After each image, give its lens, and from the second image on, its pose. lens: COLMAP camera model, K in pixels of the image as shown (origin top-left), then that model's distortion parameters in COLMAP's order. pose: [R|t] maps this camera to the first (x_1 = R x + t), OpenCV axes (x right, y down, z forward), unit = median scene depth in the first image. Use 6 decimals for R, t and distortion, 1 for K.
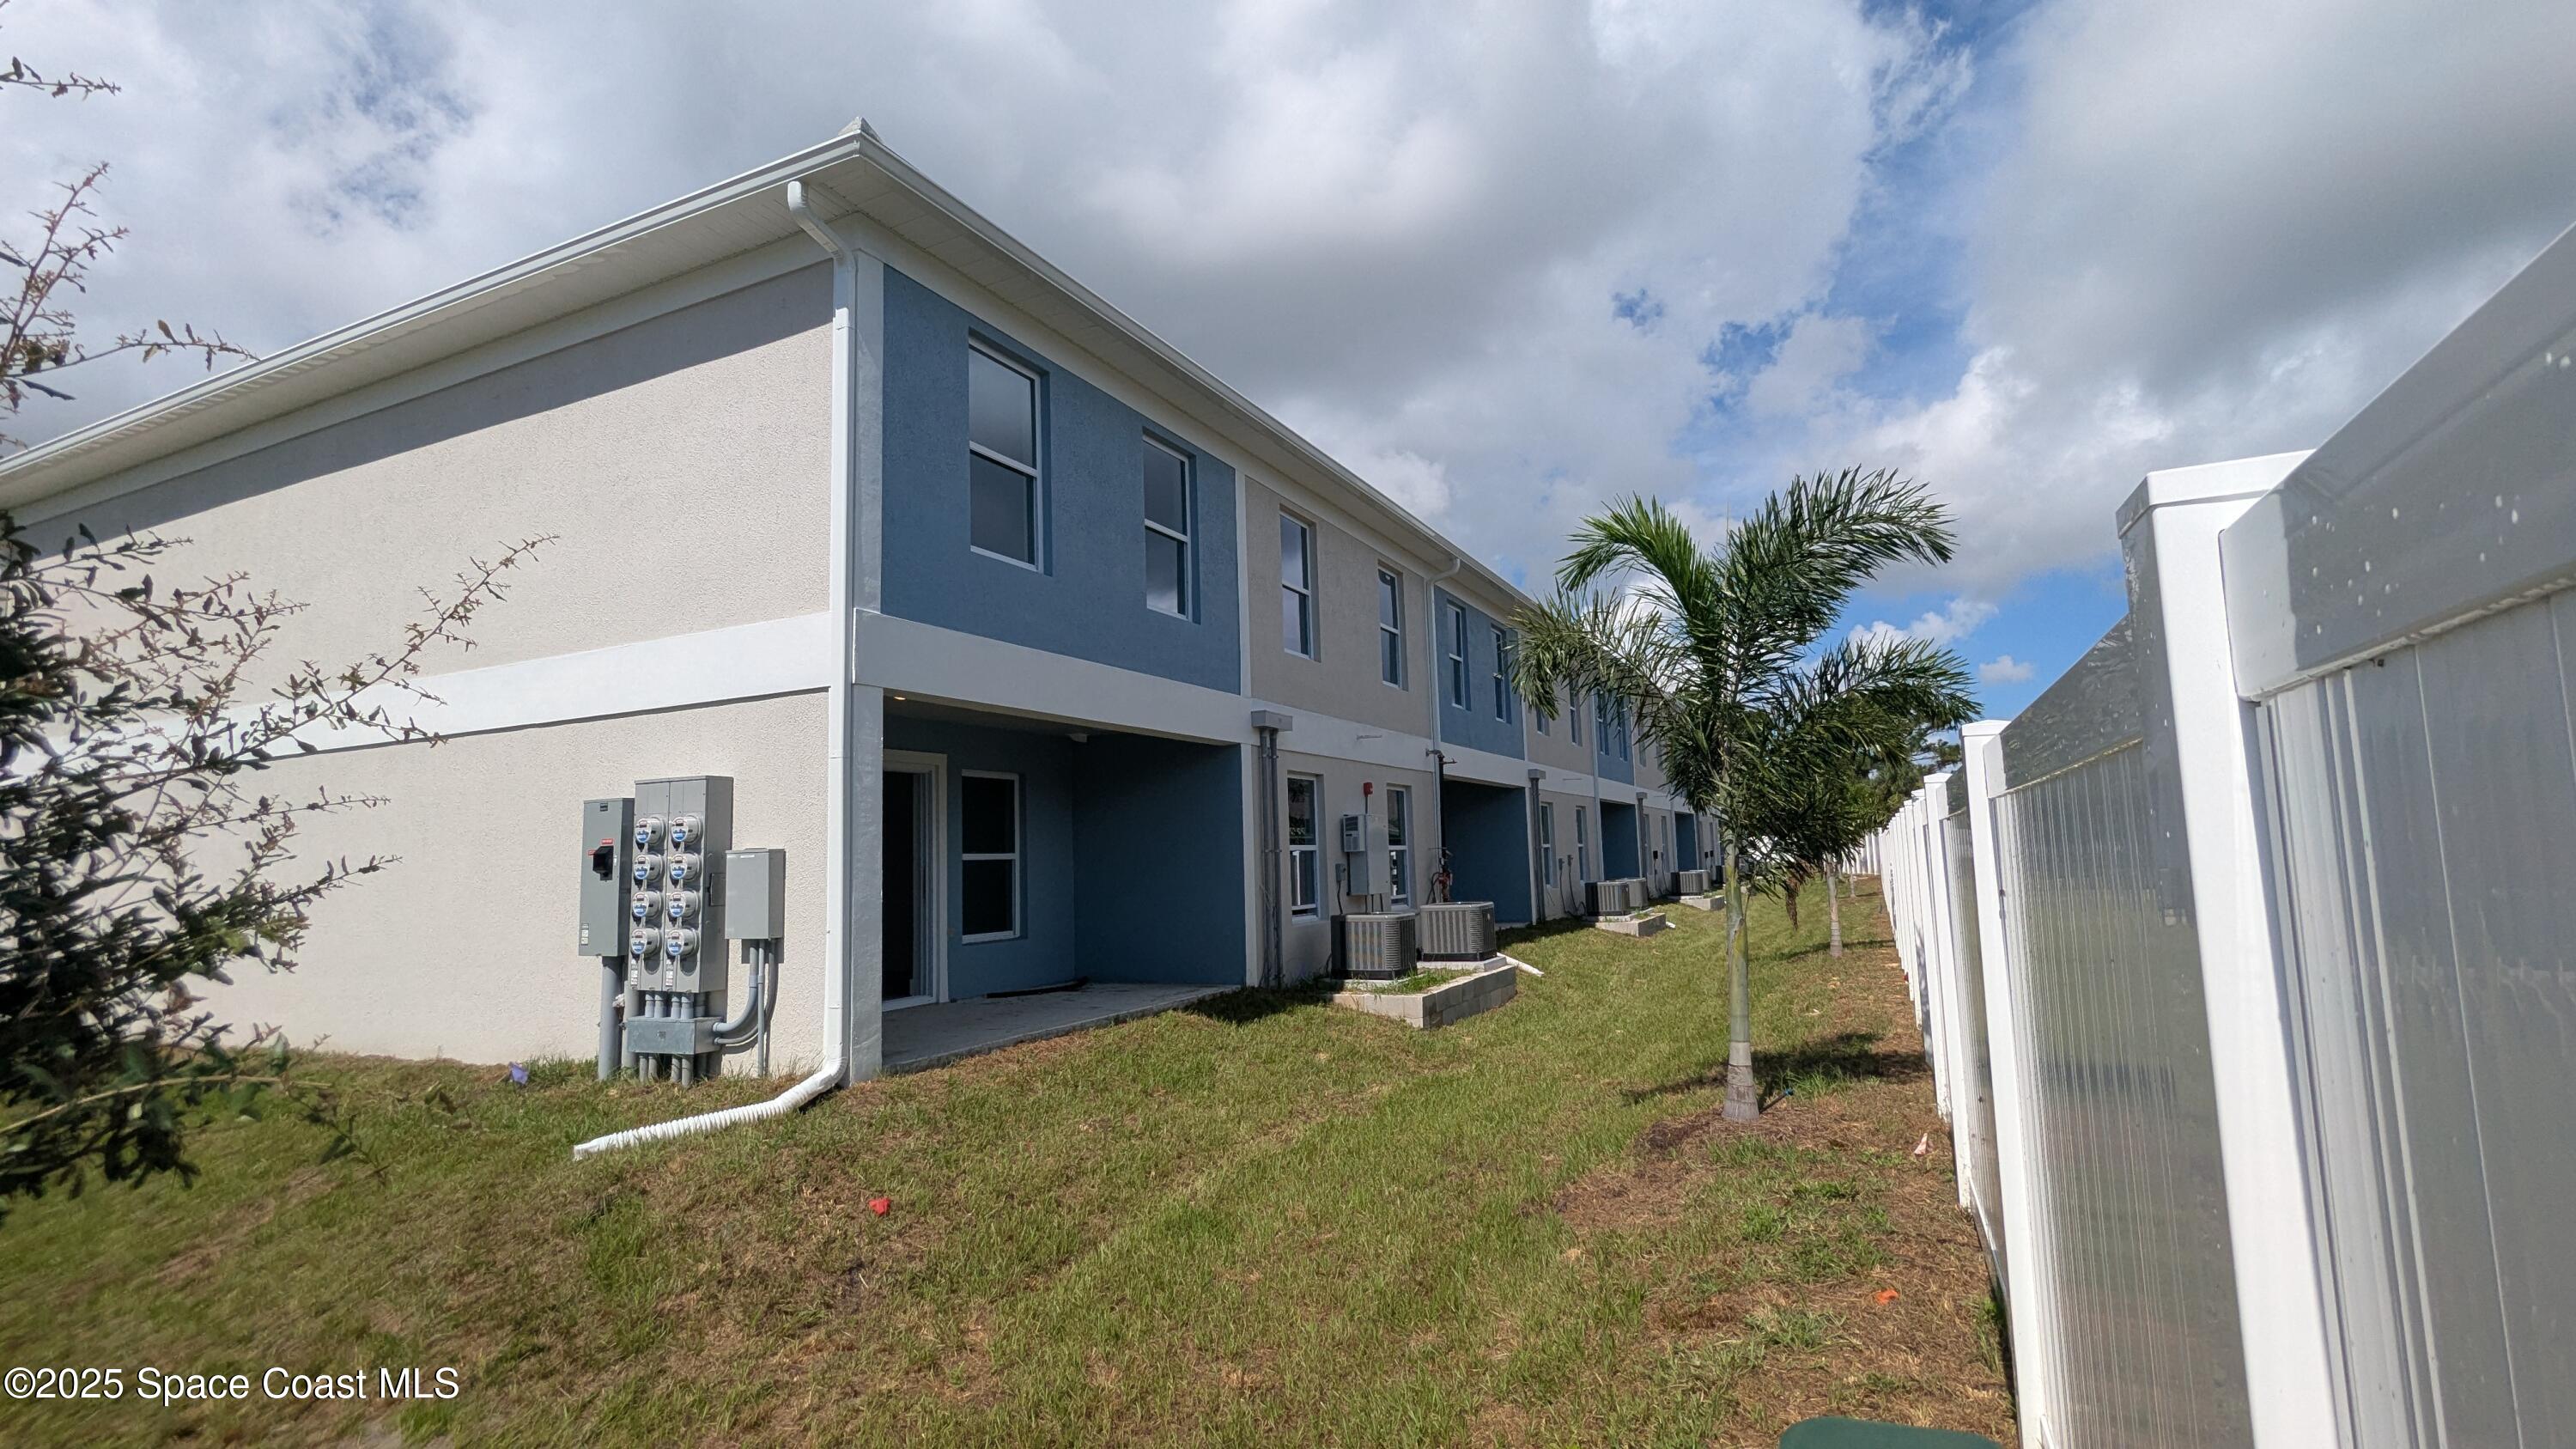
lens RADIAL K [[1236.2, 0, 1288.6], [0, 1236.2, 723.9], [0, 0, 1]] dist [0.000002, 0.002730]
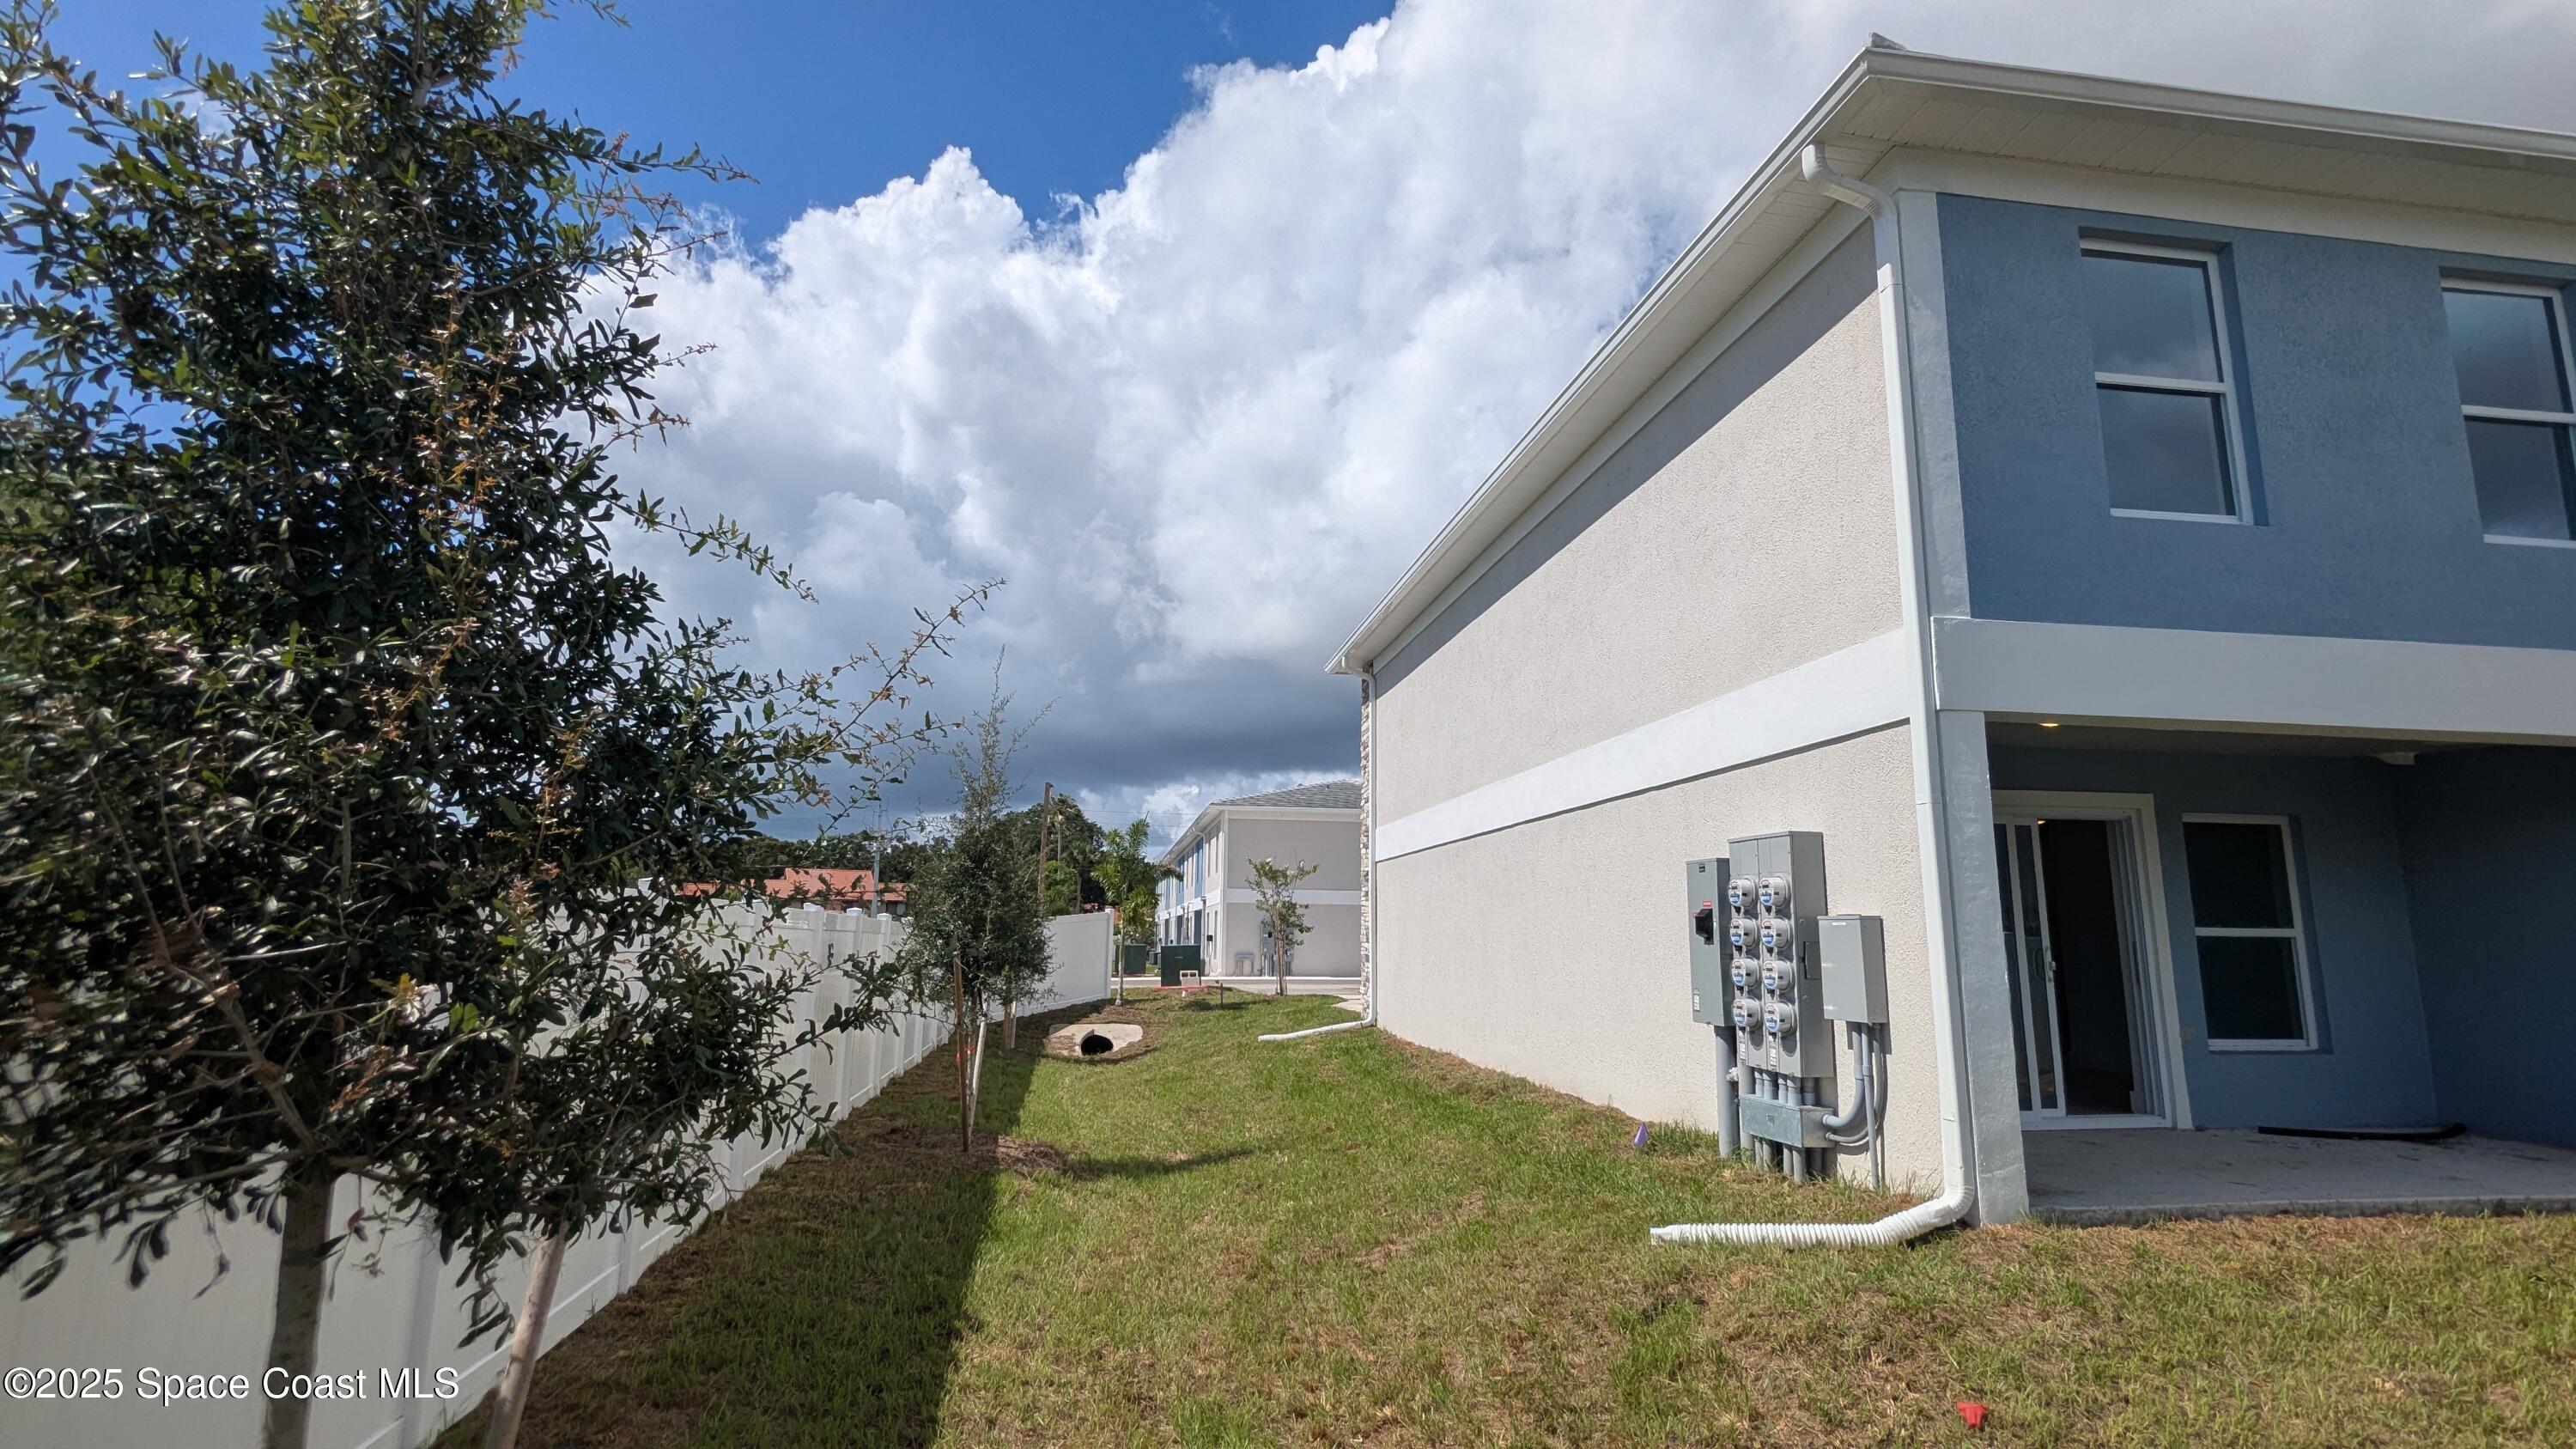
lens RADIAL K [[1236.2, 0, 1246.0], [0, 1236.2, 727.7], [0, 0, 1]] dist [0.000002, 0.002730]
pose [[0.566449, -0.103198, -0.817610, 0.045840], [0.064731, 0.994635, -0.080696, 0.013988], [0.821550, -0.007214, 0.570090, 0.167748]]
